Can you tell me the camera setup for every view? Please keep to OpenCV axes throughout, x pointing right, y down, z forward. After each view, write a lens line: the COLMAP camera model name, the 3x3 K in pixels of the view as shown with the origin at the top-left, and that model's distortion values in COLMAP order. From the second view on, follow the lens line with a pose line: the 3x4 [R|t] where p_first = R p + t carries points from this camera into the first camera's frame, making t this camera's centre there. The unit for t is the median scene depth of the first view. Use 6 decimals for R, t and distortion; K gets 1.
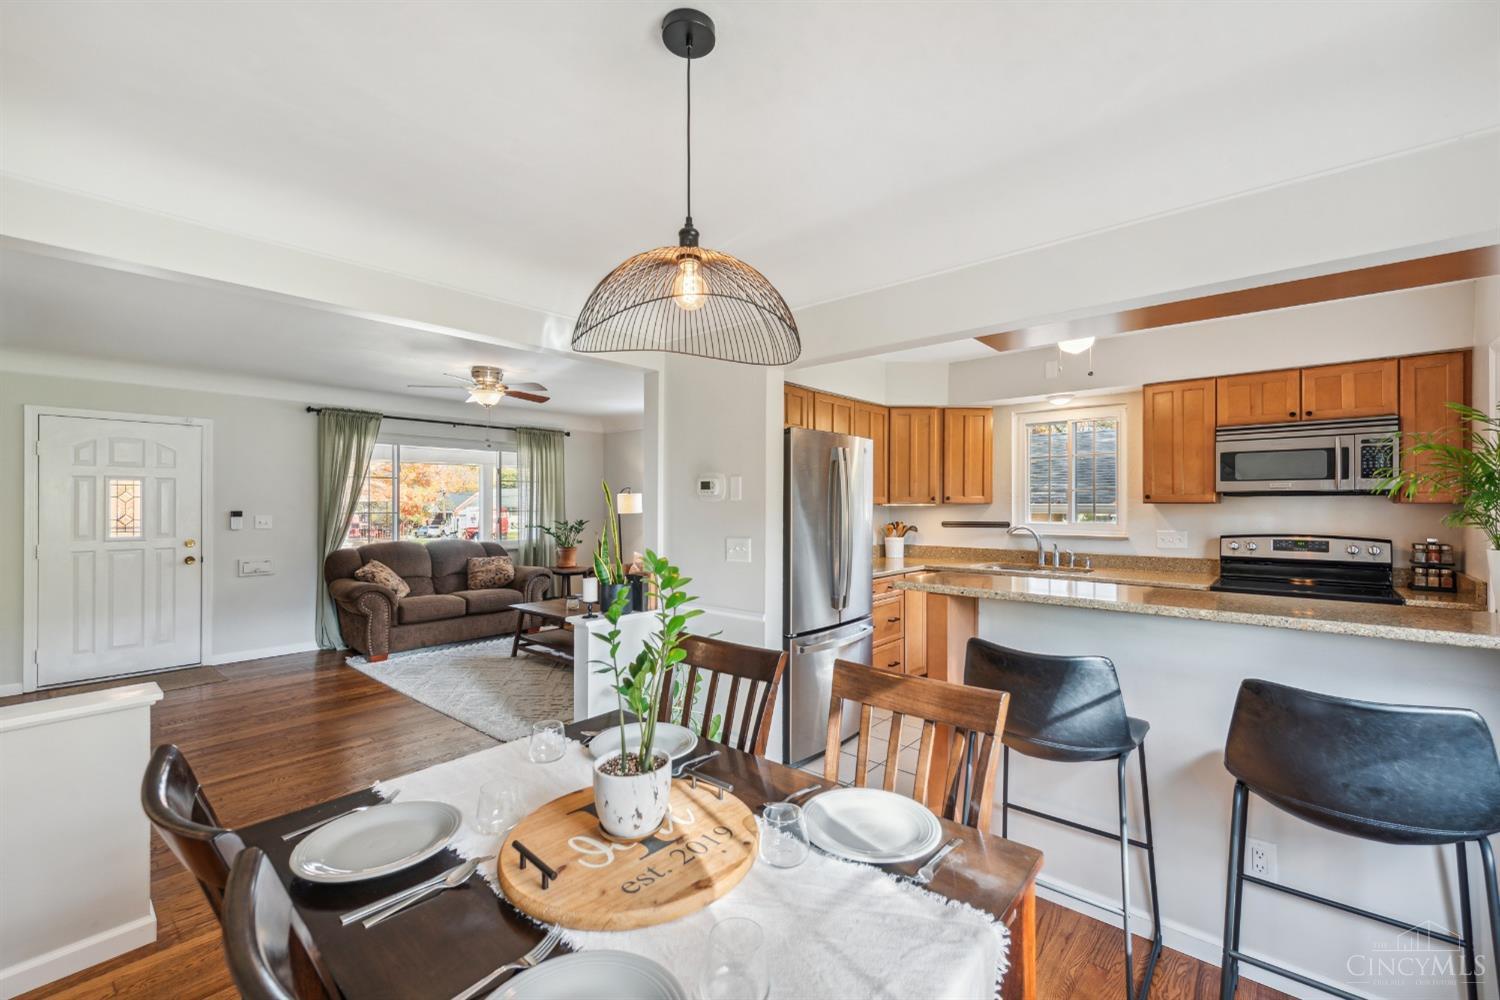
lens RADIAL K [[638.5, 0, 759.3], [0, 638.5, 496.4], [0, 0, 1]] dist [0.010630, -0.001180]
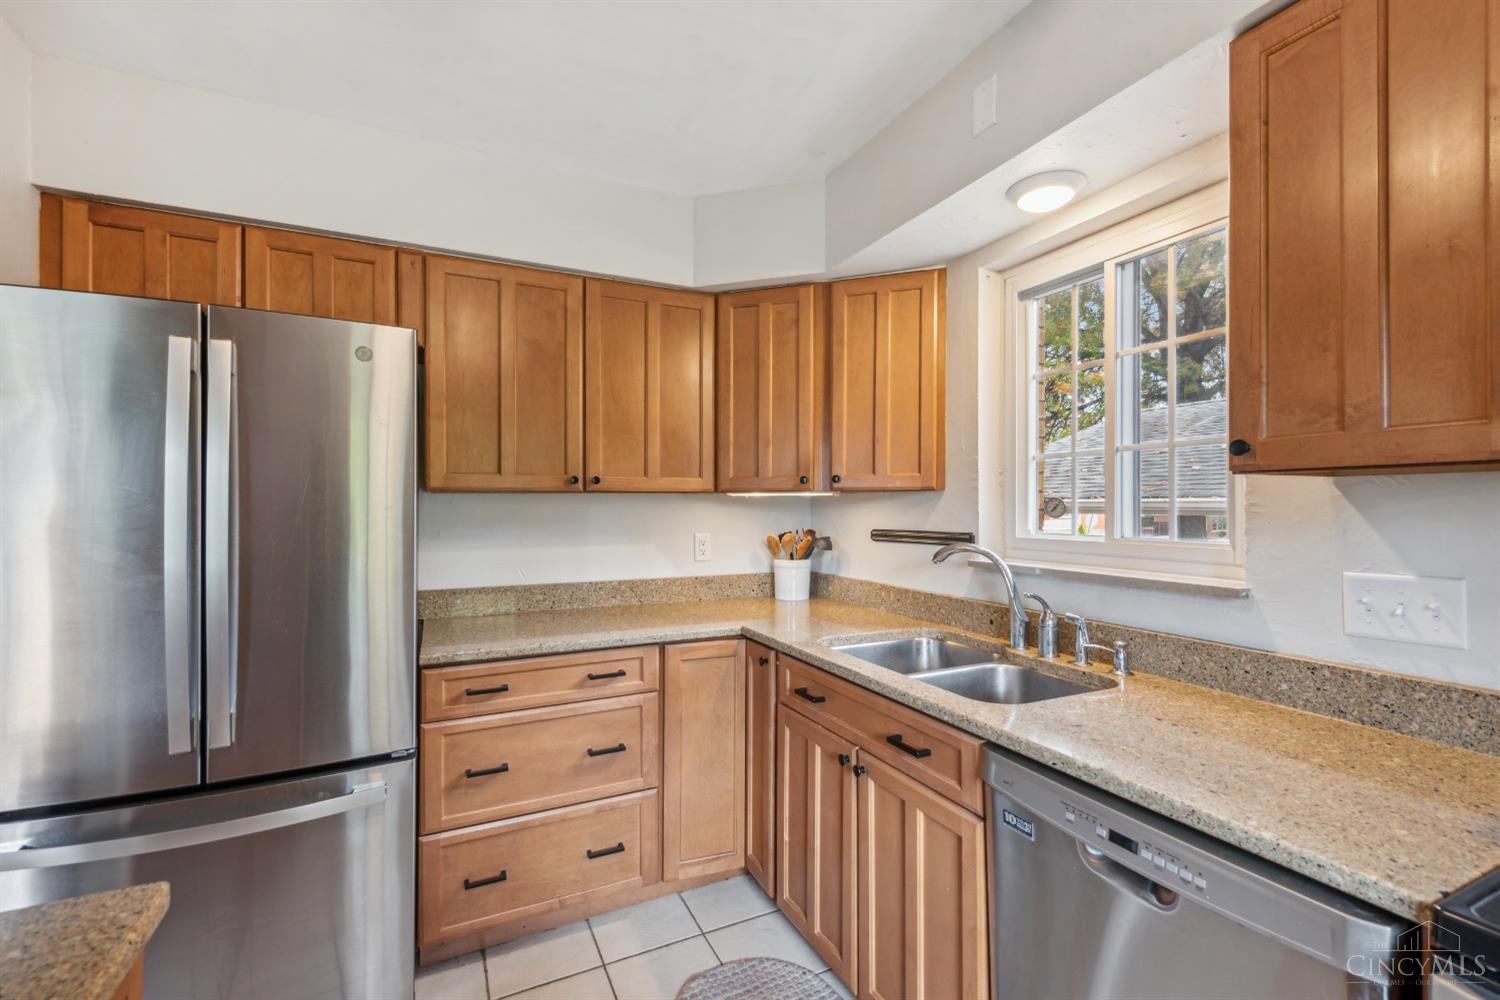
lens RADIAL K [[676.7, 0, 763.5], [0, 676.7, 497.4], [0, 0, 1]] dist [0.013946, 0.001519]
pose [[0.919138, -0.003711, -0.393919, 0.501755], [0.004281, 0.999991, 0.000566, 0.018497], [0.393913, -0.002207, 0.919145, 0.617465]]
